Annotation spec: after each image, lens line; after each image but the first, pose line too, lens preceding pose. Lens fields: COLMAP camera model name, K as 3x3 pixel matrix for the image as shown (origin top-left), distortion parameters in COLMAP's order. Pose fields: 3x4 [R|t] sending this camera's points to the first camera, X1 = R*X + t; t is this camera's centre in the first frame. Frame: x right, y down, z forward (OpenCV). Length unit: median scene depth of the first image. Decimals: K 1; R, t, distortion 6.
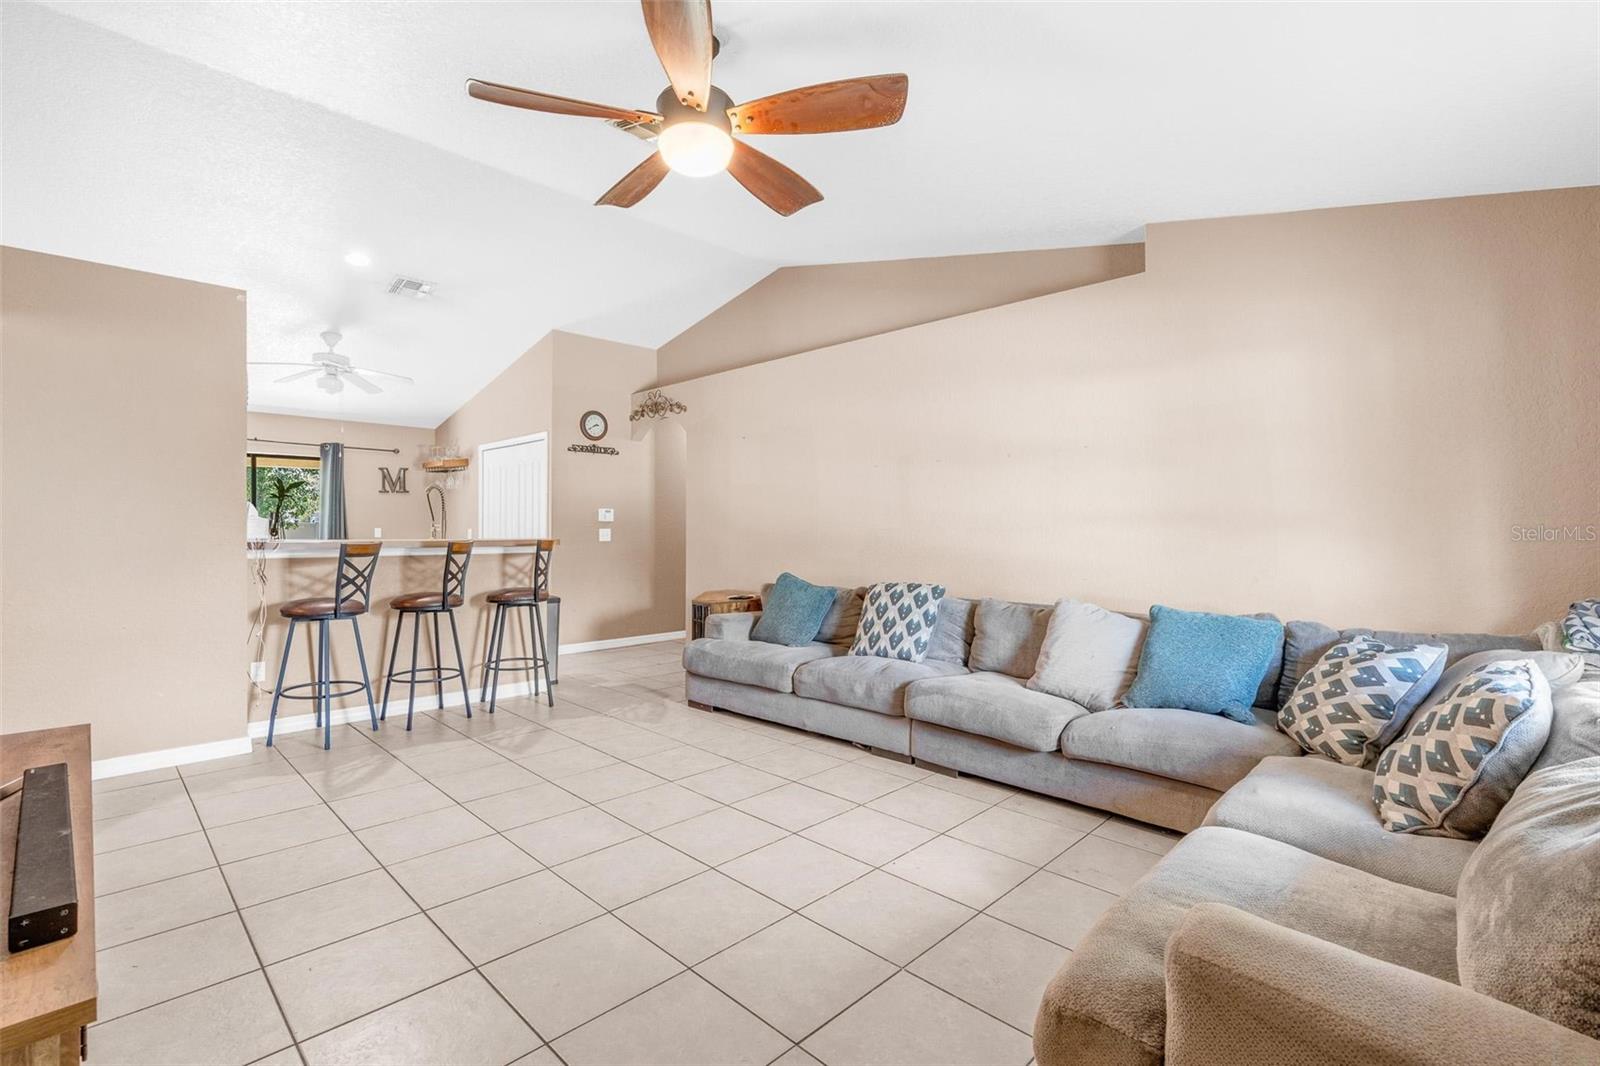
lens RADIAL K [[722.1, 0, 791.5], [0, 722.1, 529.1], [0, 0, 1]] dist [-0.011122, 0.003875]
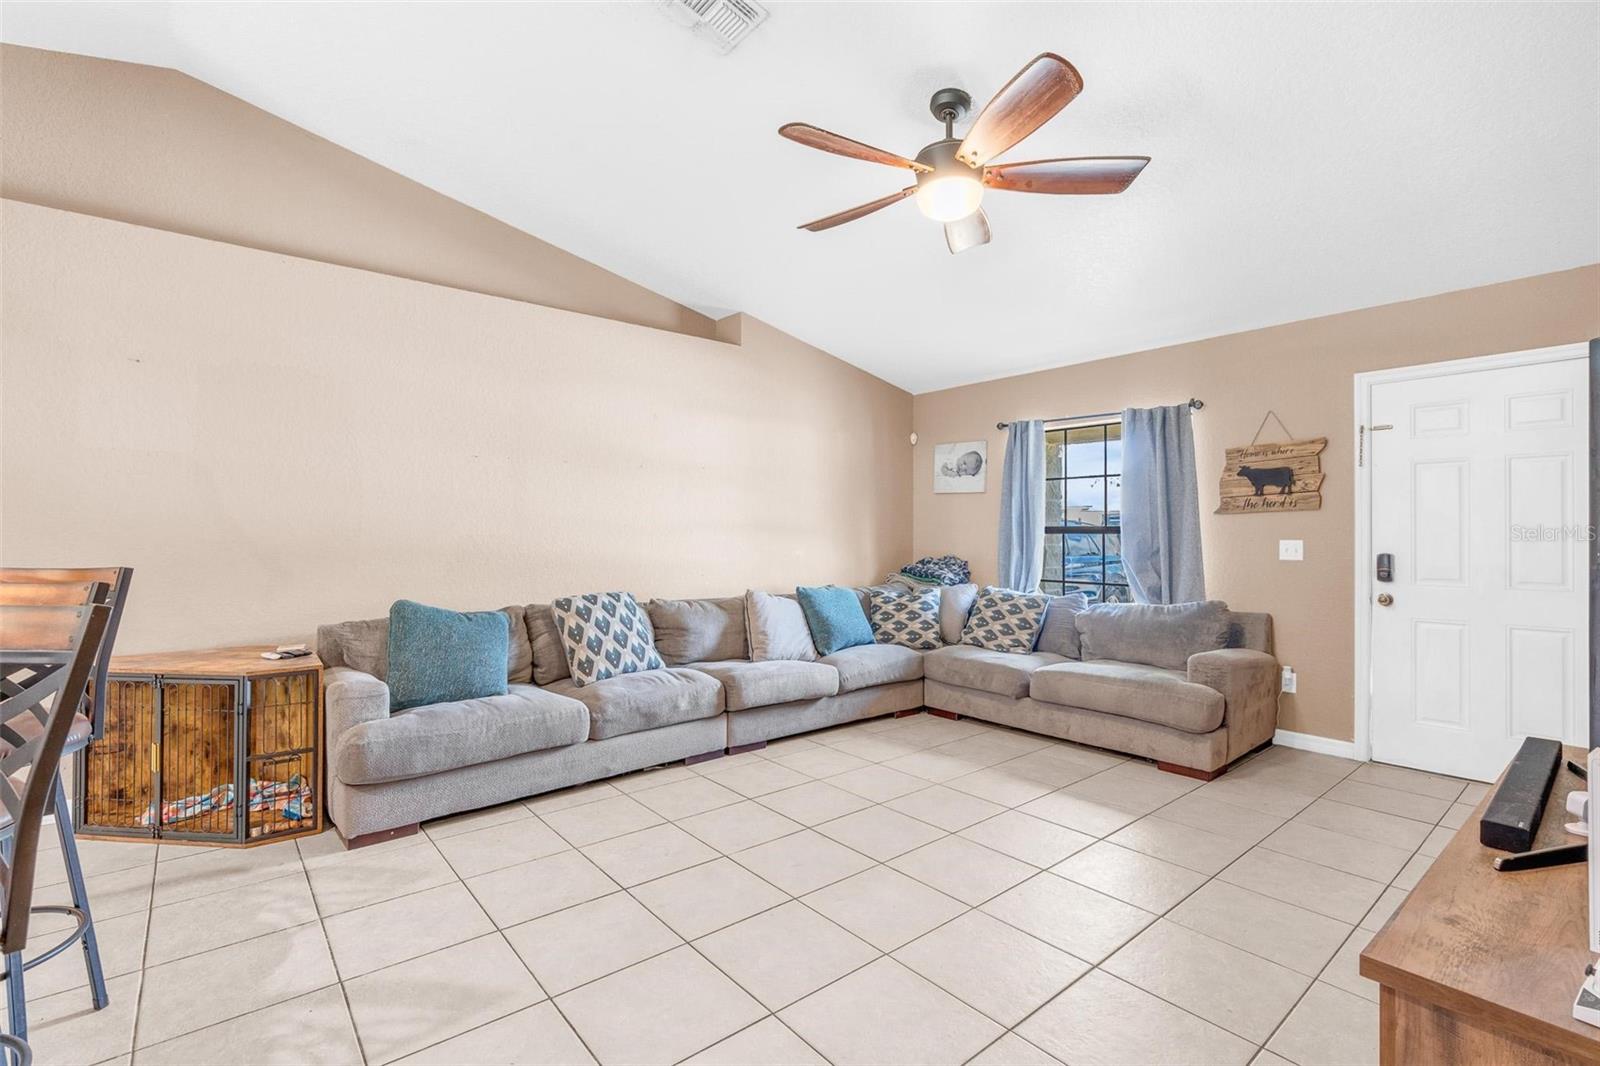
lens RADIAL K [[722.1, 0, 795.2], [0, 722.1, 531.7], [0, 0, 1]] dist [-0.011122, 0.003875]
pose [[0.092148, 0.003490, 0.995739, -0.631055], [-0.002116, 0.999992, -0.003310, -0.002359], [-0.995743, -0.001802, 0.092155, 0.564930]]
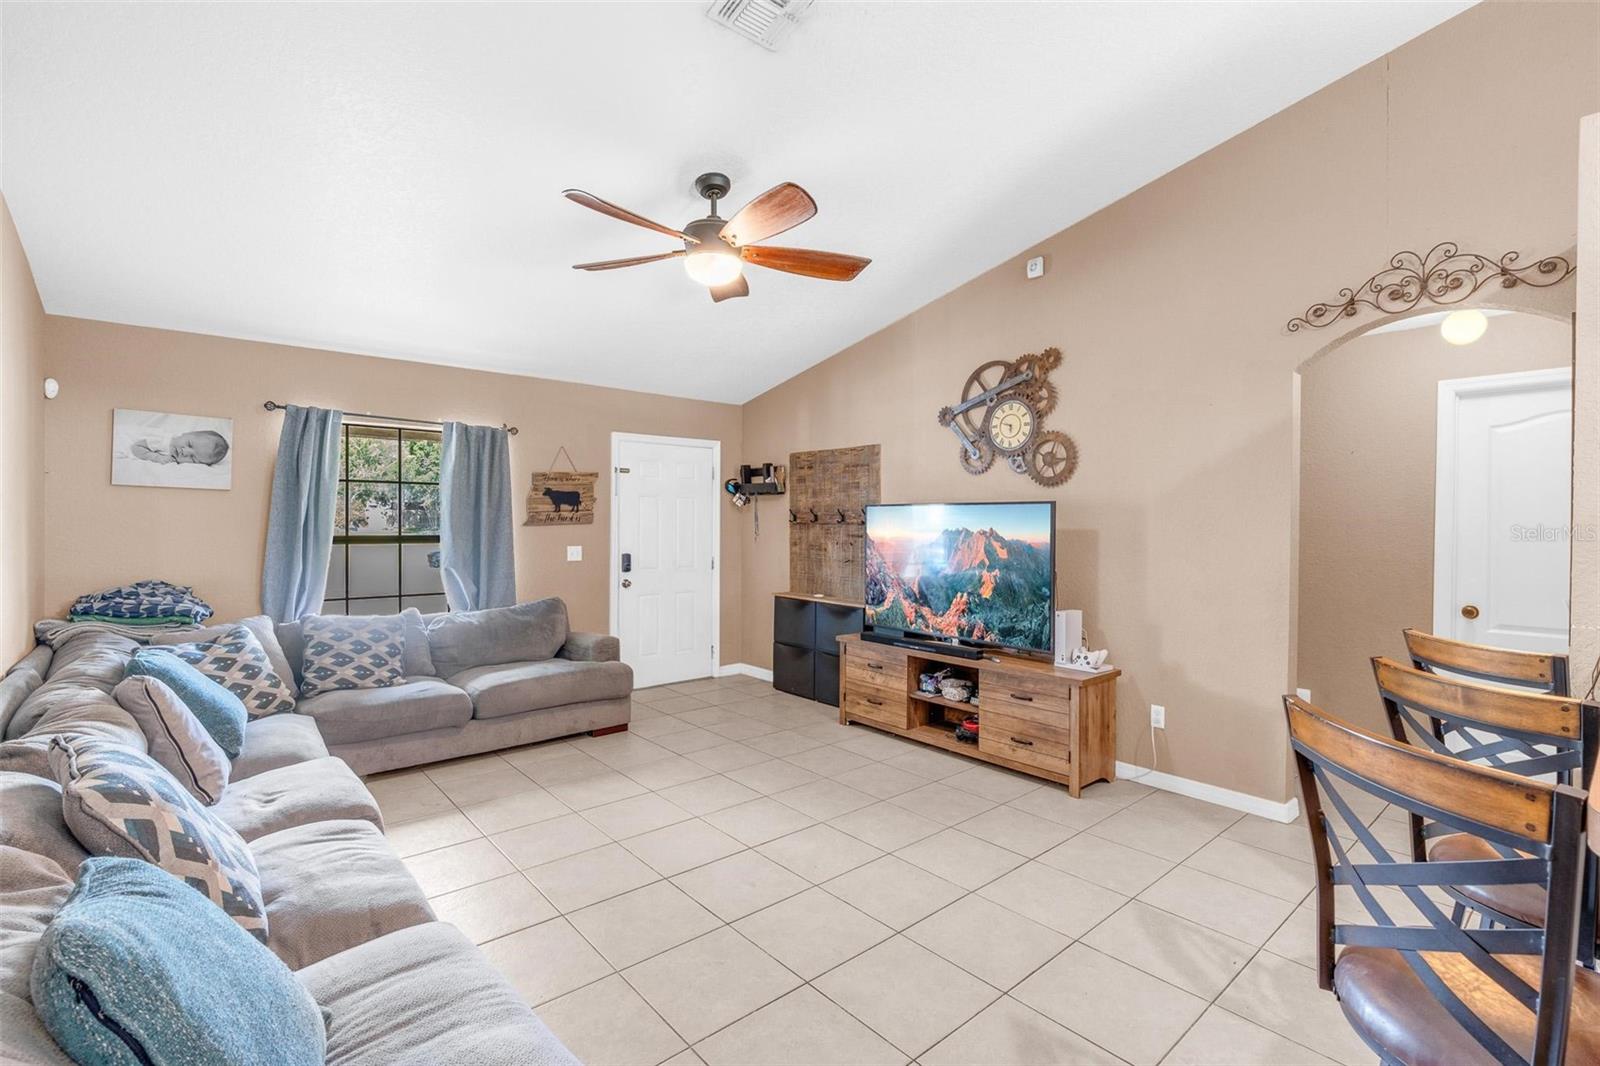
lens RADIAL K [[722.1, 0, 792.4], [0, 722.1, 528.2], [0, 0, 1]] dist [-0.011122, 0.003875]
pose [[-0.997025, -0.007489, 0.076713, -0.189337], [-0.006620, 0.999911, 0.011570, -0.037952], [-0.076793, 0.011028, -0.996986, 1.136899]]
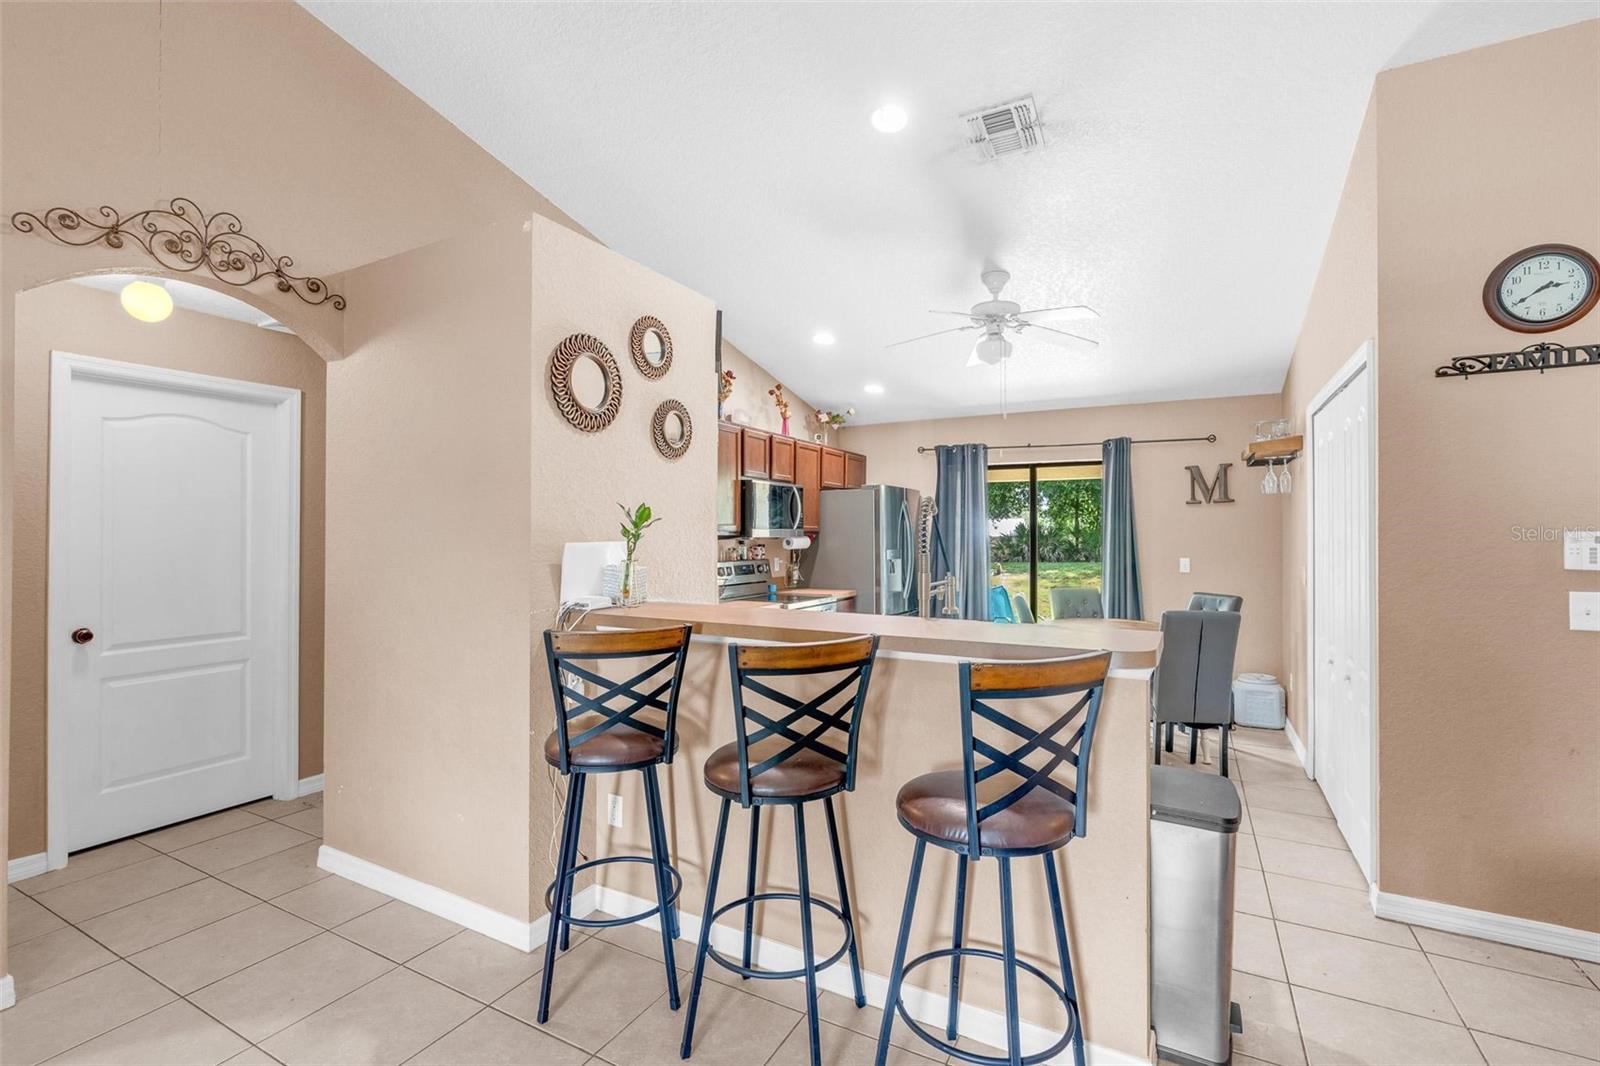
lens RADIAL K [[722.1, 0, 795.9], [0, 722.1, 528.3], [0, 0, 1]] dist [-0.011122, 0.003875]
pose [[0.282662, -0.009198, -0.959175, -0.067028], [-0.001847, 0.999947, -0.010134, -0.035525], [0.959218, 0.004636, 0.282630, 0.772829]]
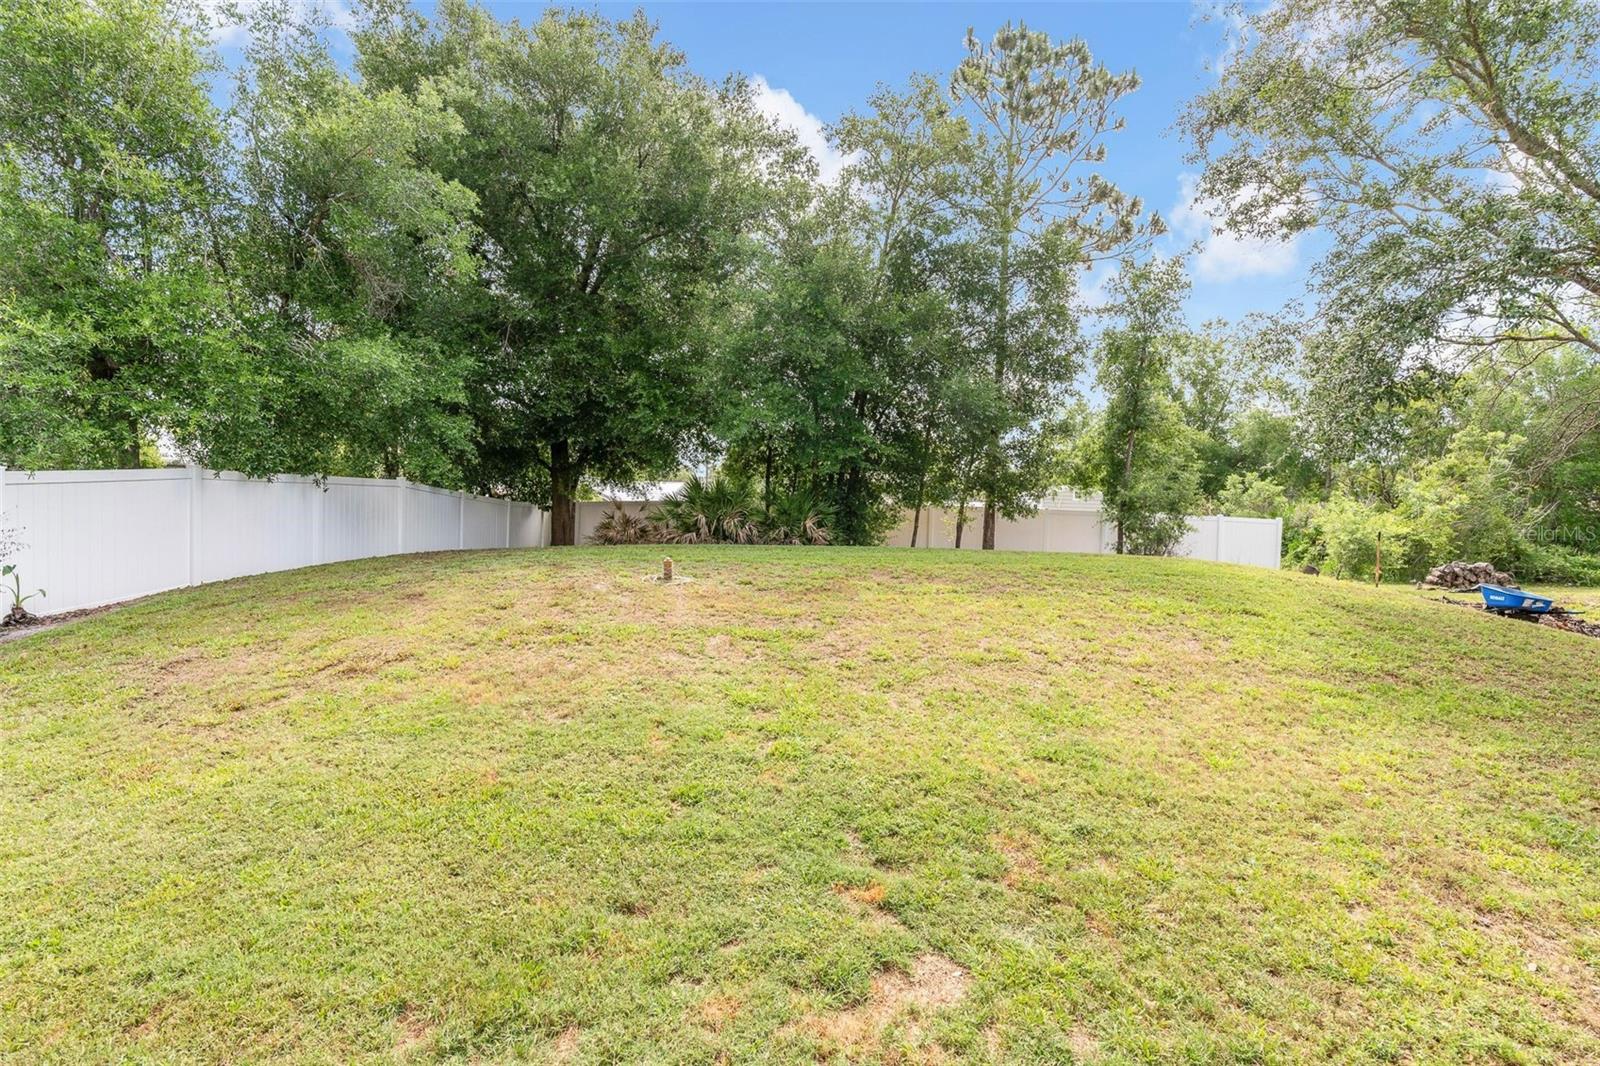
lens RADIAL K [[720.6, 0, 796.7], [0, 720.6, 526.3], [0, 0, 1]] dist [-0.011823, 0.004335]
pose [[0.687240, 0.040068, -0.725325, -1.772384], [-0.029189, 0.999194, 0.027540, -0.023459], [0.725844, 0.002245, 0.687856, 1.799077]]
